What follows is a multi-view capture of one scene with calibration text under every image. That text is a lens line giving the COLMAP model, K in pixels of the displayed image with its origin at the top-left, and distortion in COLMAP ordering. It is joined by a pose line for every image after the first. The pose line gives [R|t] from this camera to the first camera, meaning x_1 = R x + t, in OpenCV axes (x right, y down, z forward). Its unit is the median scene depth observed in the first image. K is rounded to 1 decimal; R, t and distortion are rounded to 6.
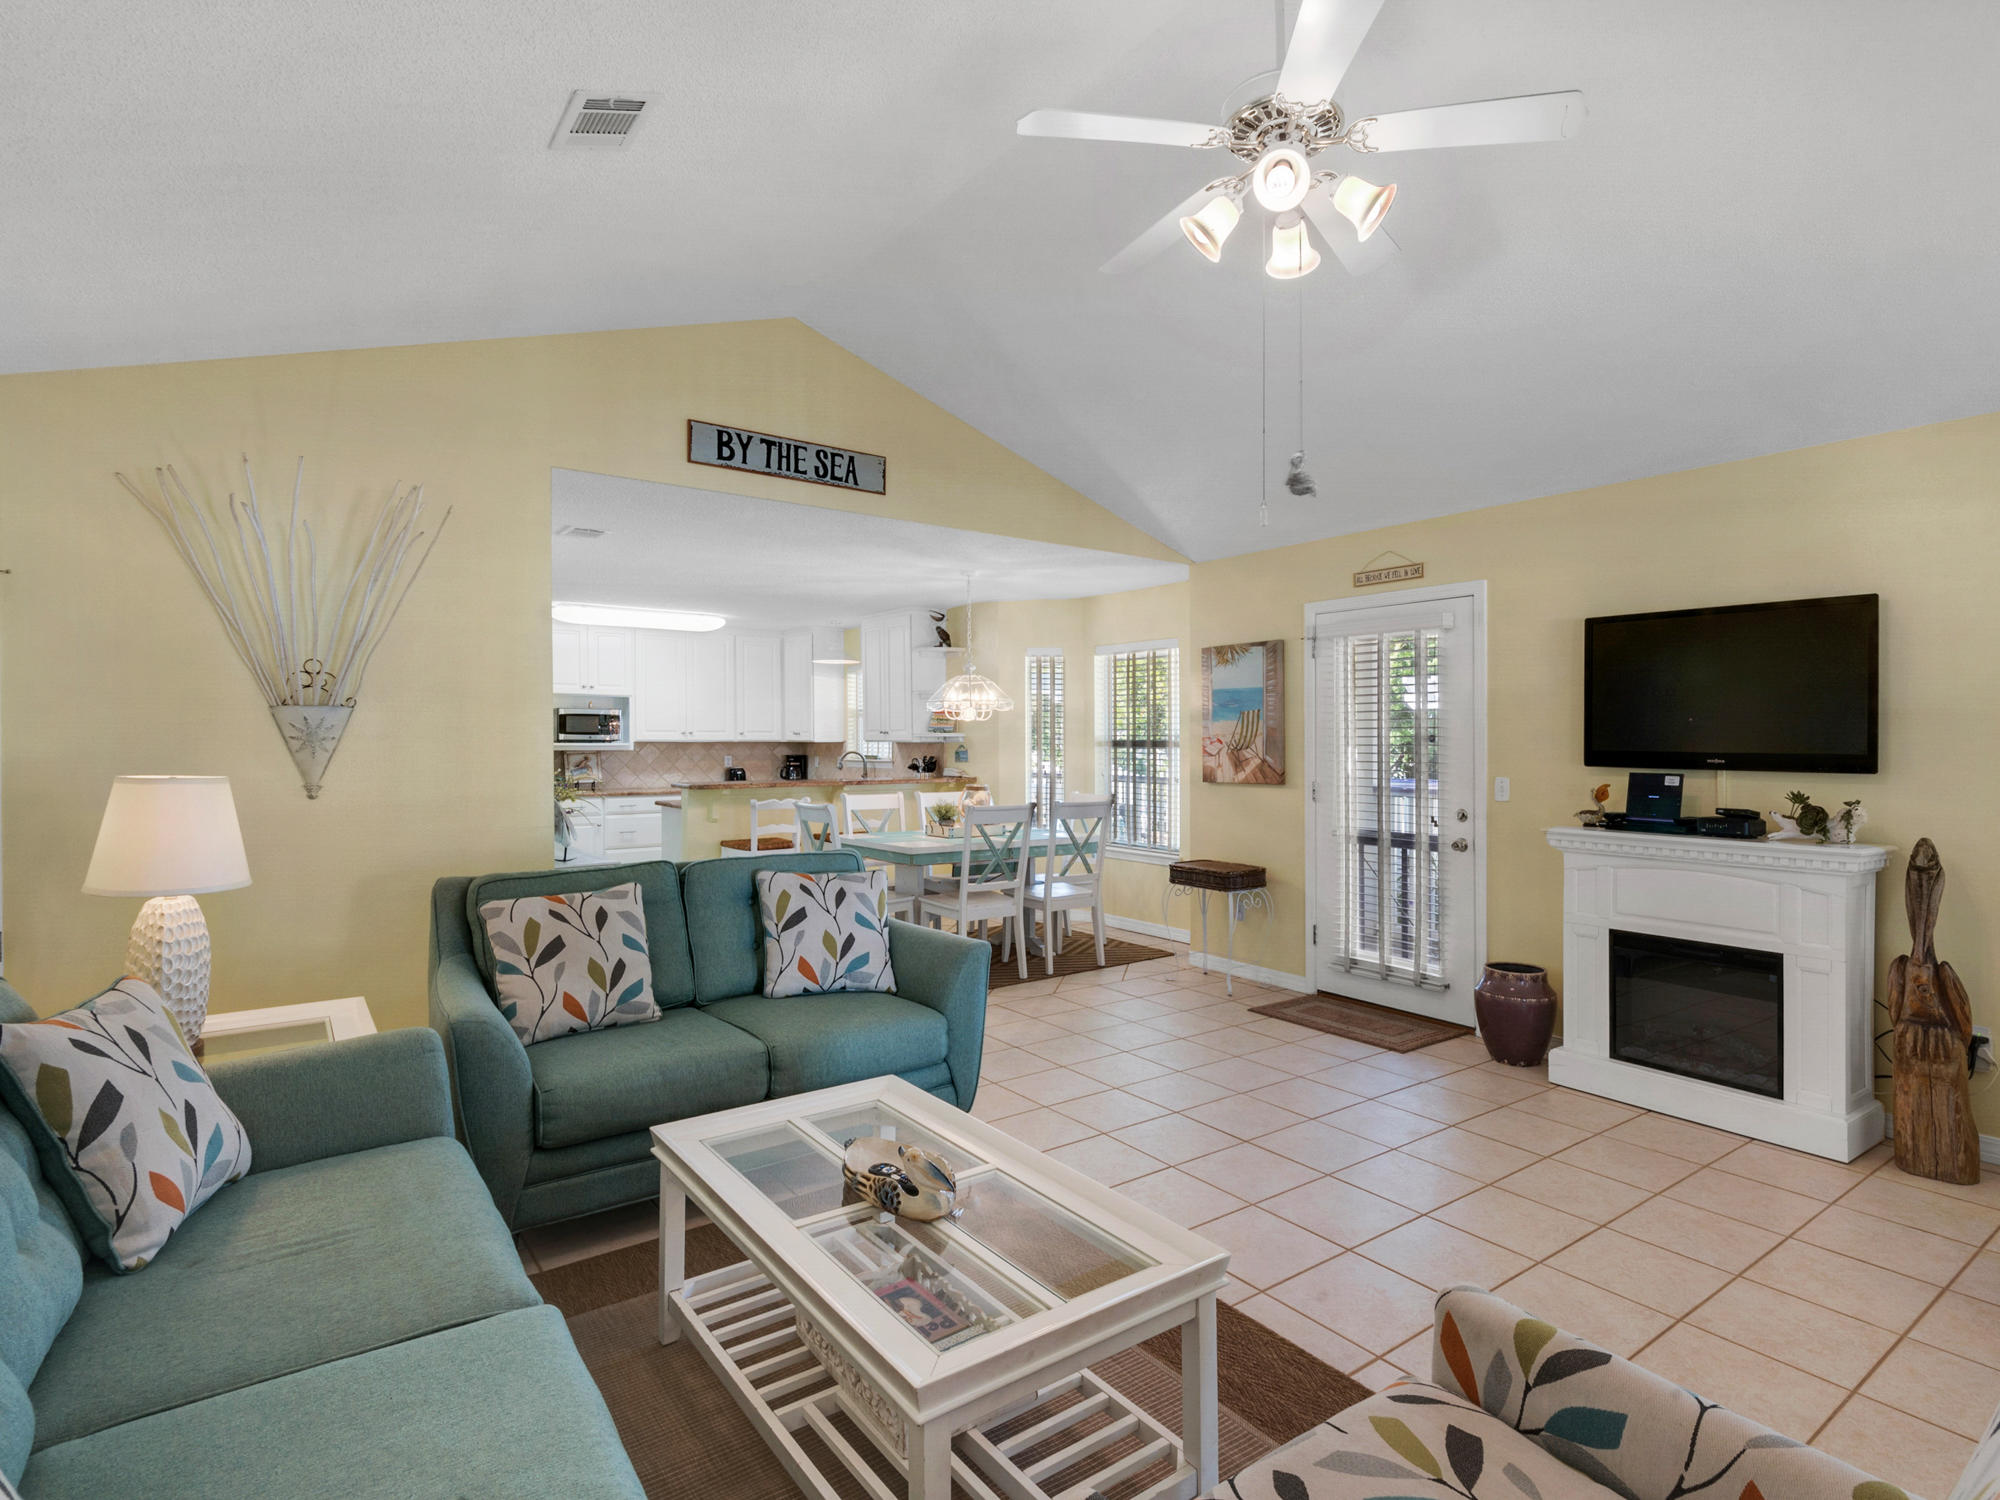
lens RADIAL K [[1055.7, 0, 1126.5], [0, 1055.7, 745.0], [0, 0, 1]] dist [0.027048, -0.000848]
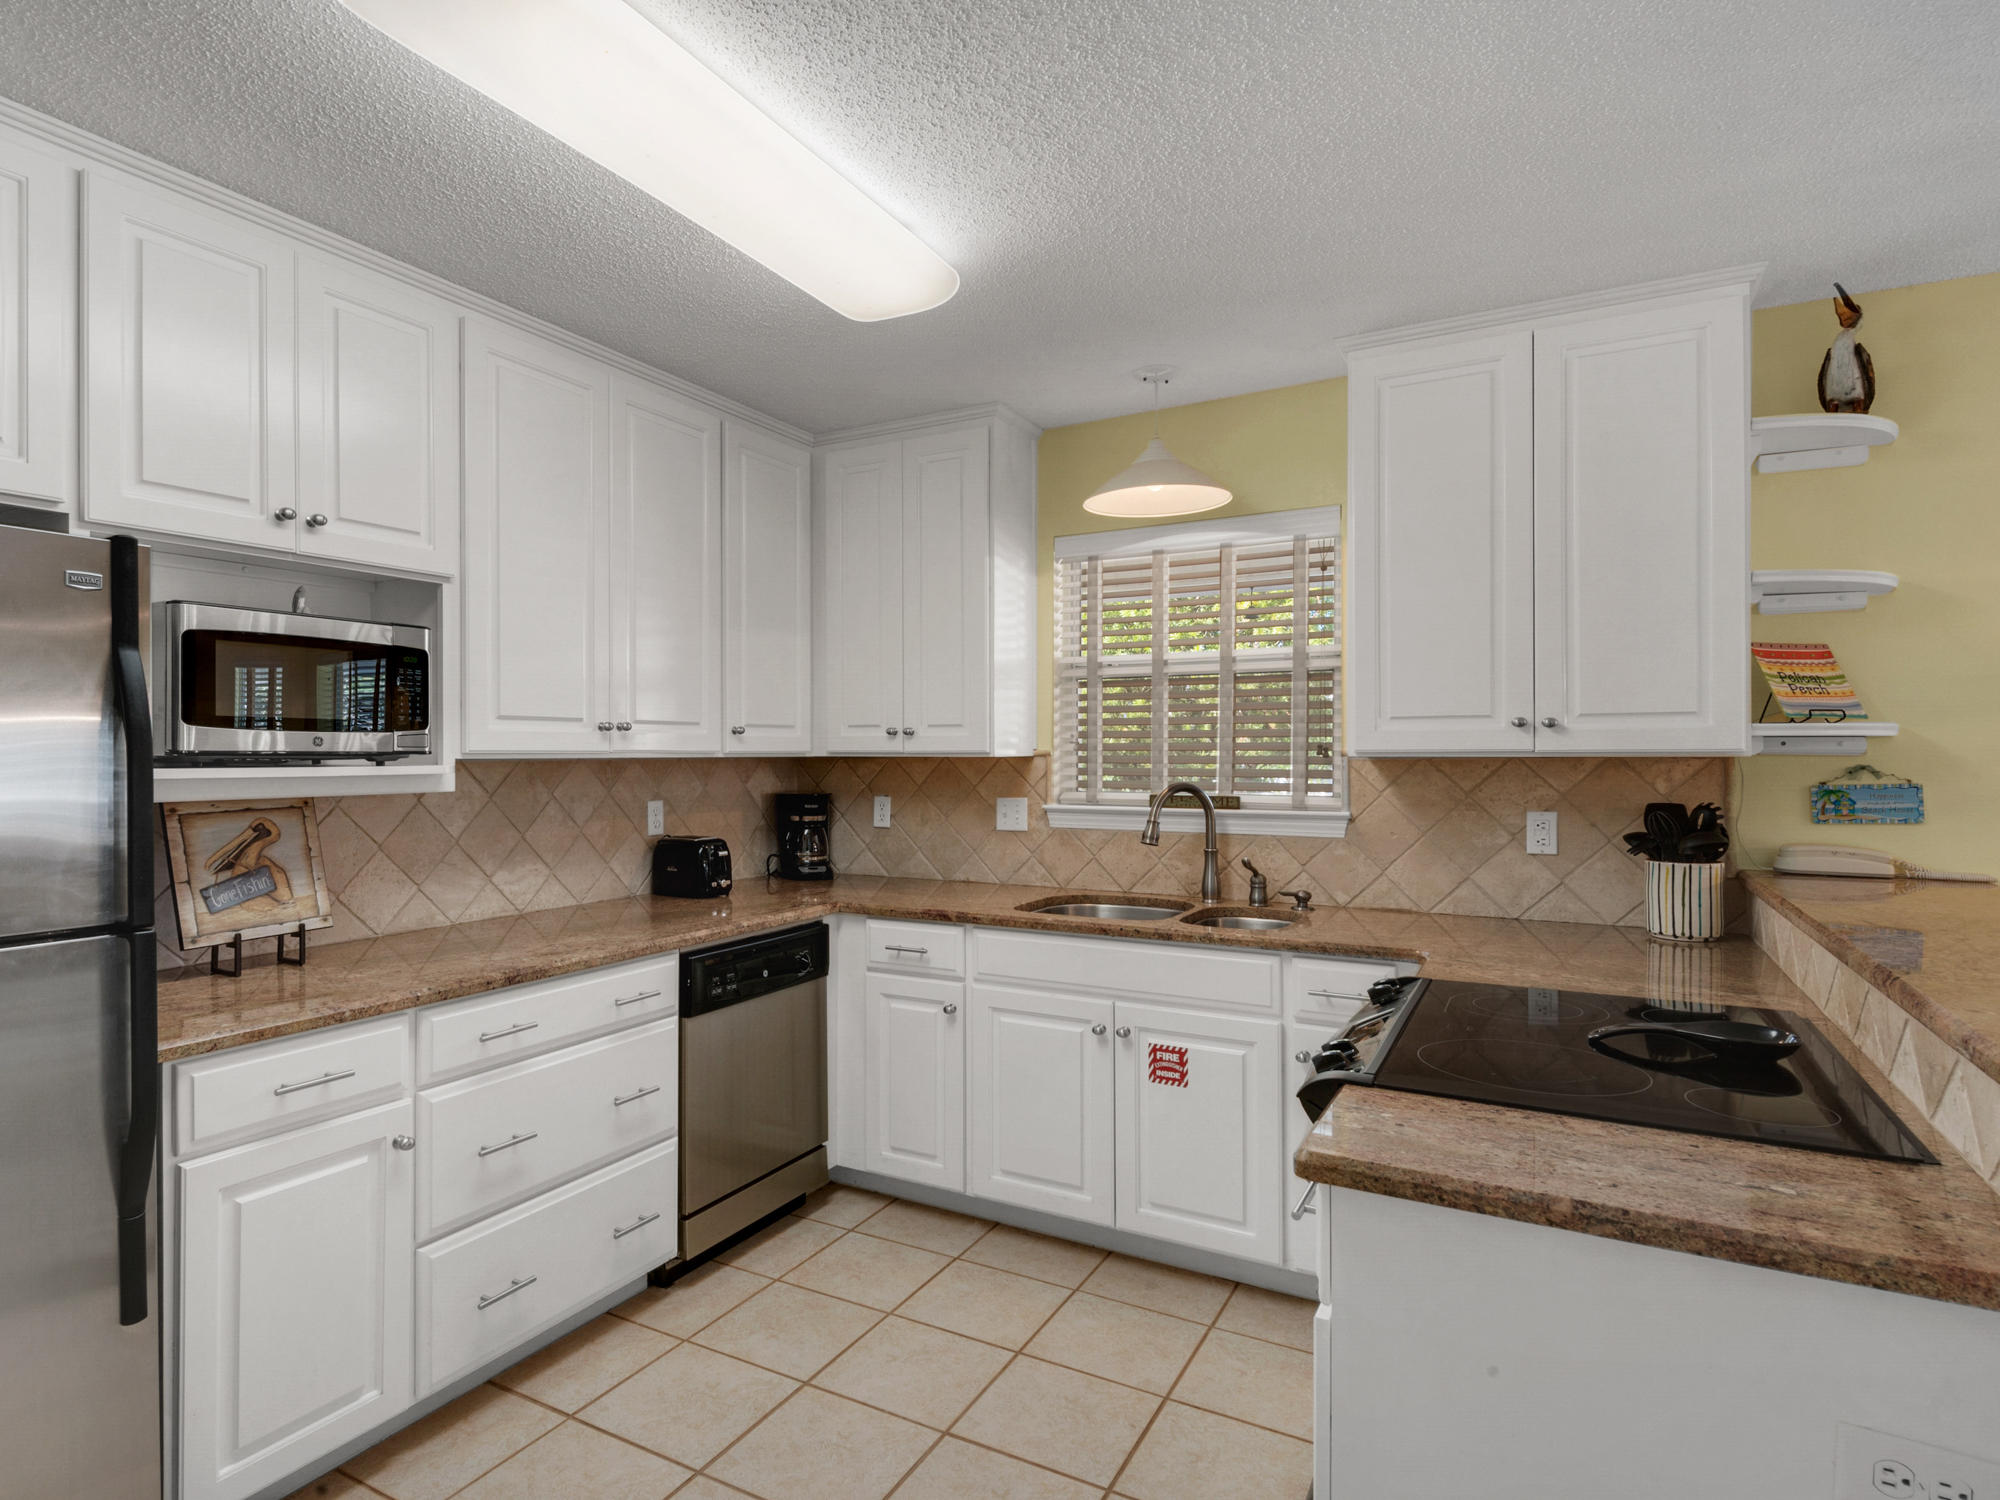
lens RADIAL K [[1107.8, 0, 912.3], [0, 1107.8, 746.8], [0, 0, 1]] dist [0.001309, -0.000047]
pose [[0.941143, -0.001541, 0.338005, -0.886586], [0.003592, 0.999979, -0.005443, -0.008395], [-0.337990, 0.006336, 0.941128, 1.405677]]
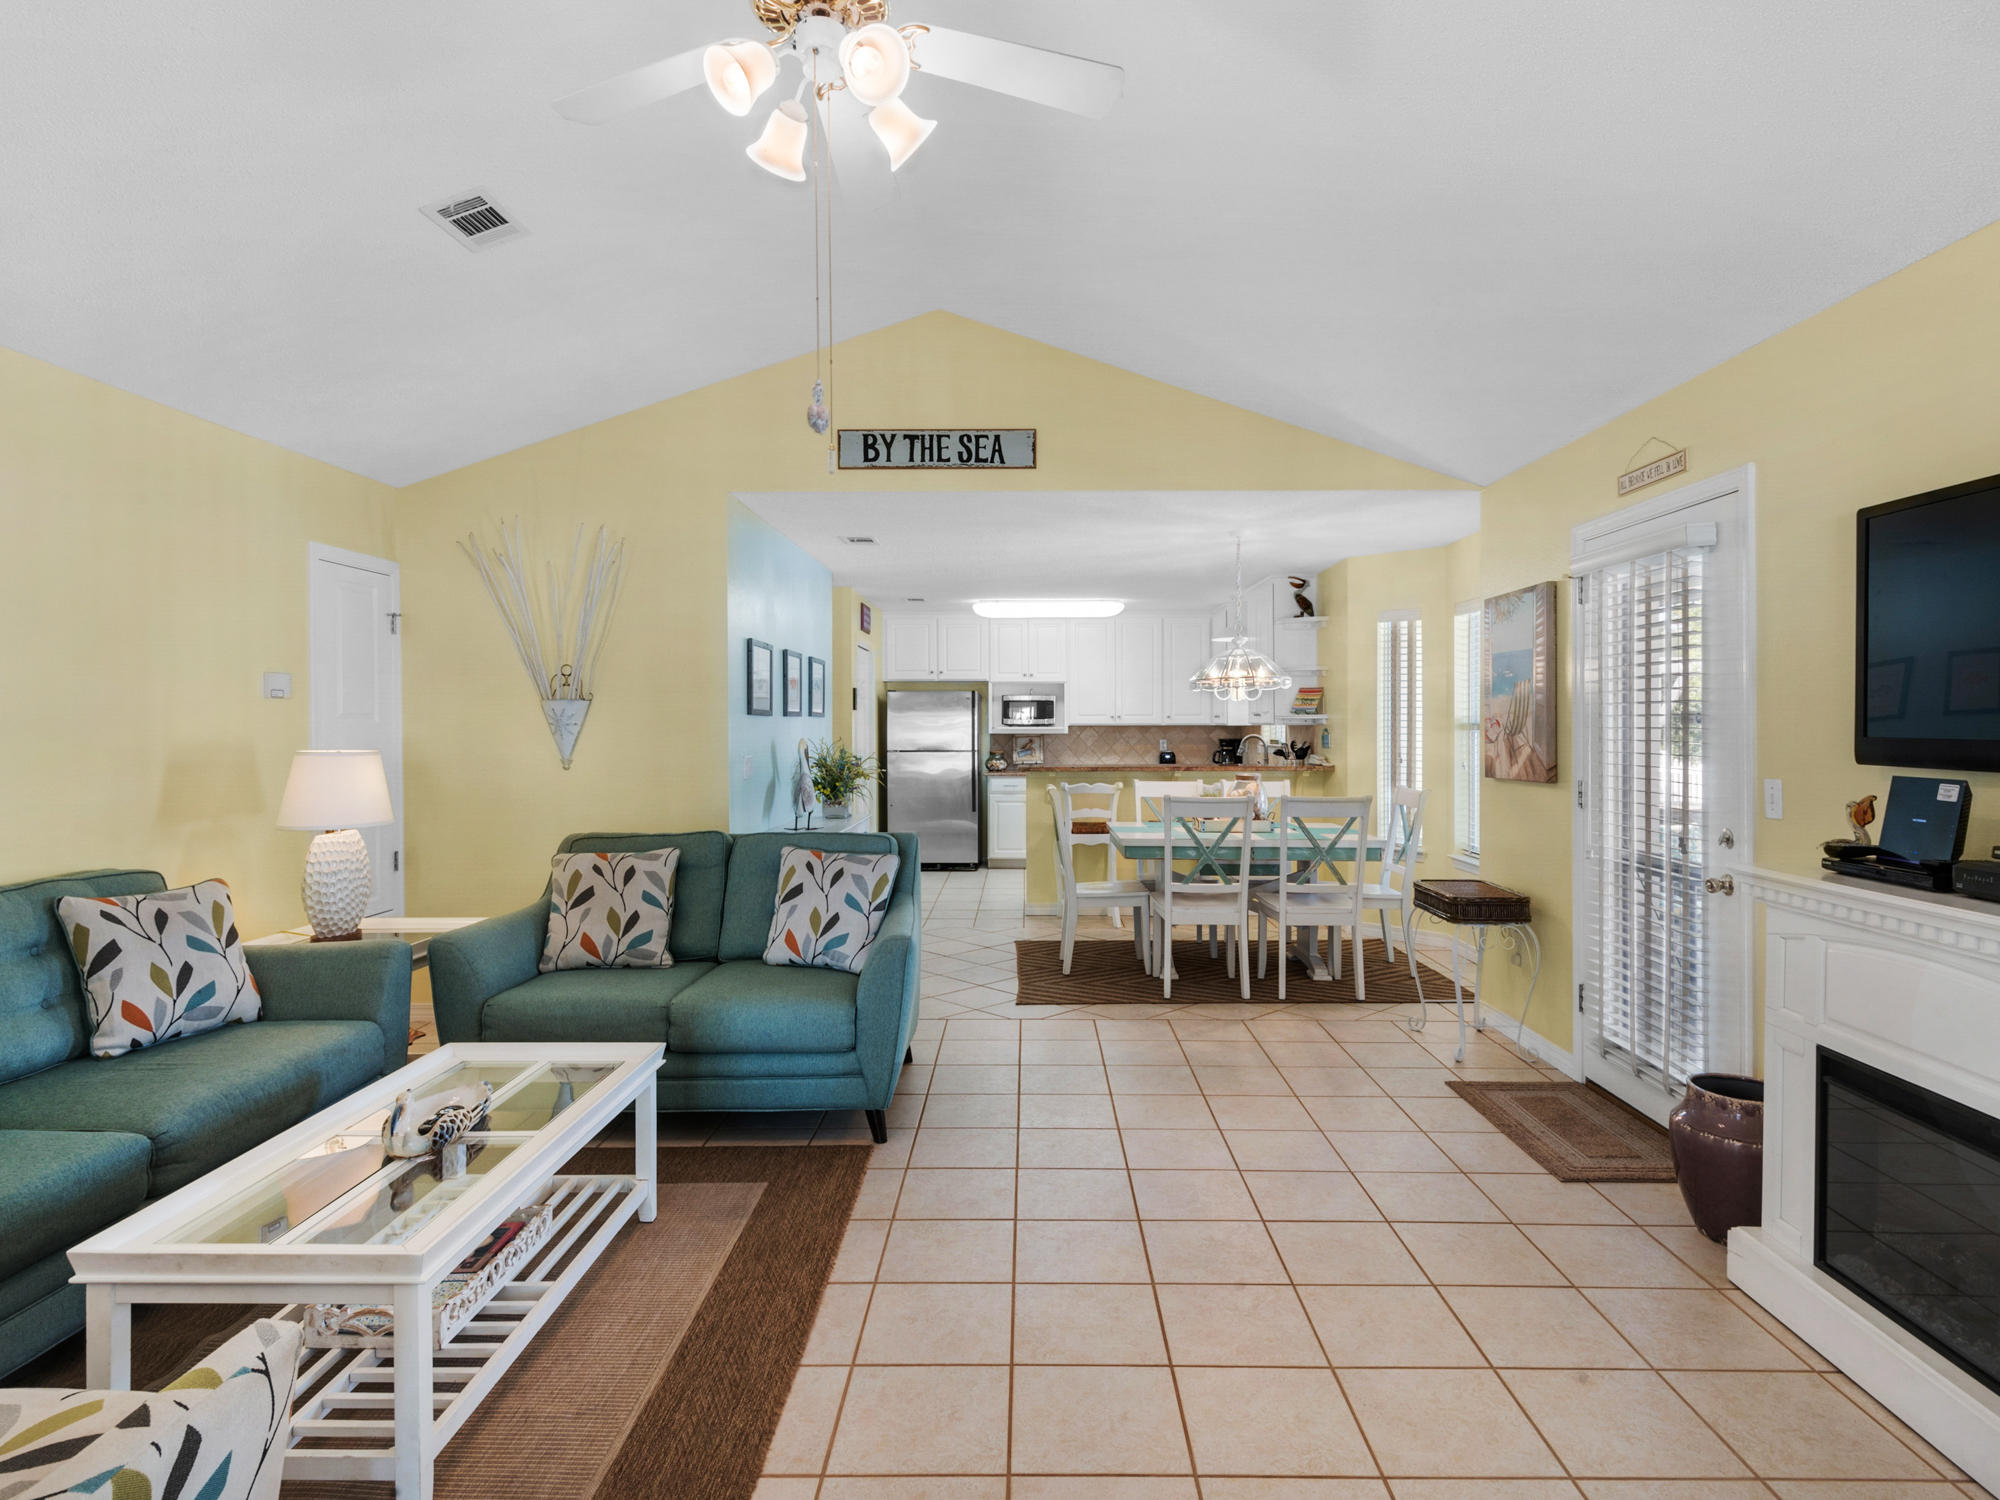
lens RADIAL K [[1142.8, 0, 1027.4], [0, 1142.8, 732.3], [0, 0, 1]] dist [0.027464, -0.000427]
pose [[0.767929, 0.000870, -0.640535, 0.453033], [0.001451, 0.999994, 0.003098, 0.000141], [0.640534, -0.003308, 0.767923, 0.205718]]
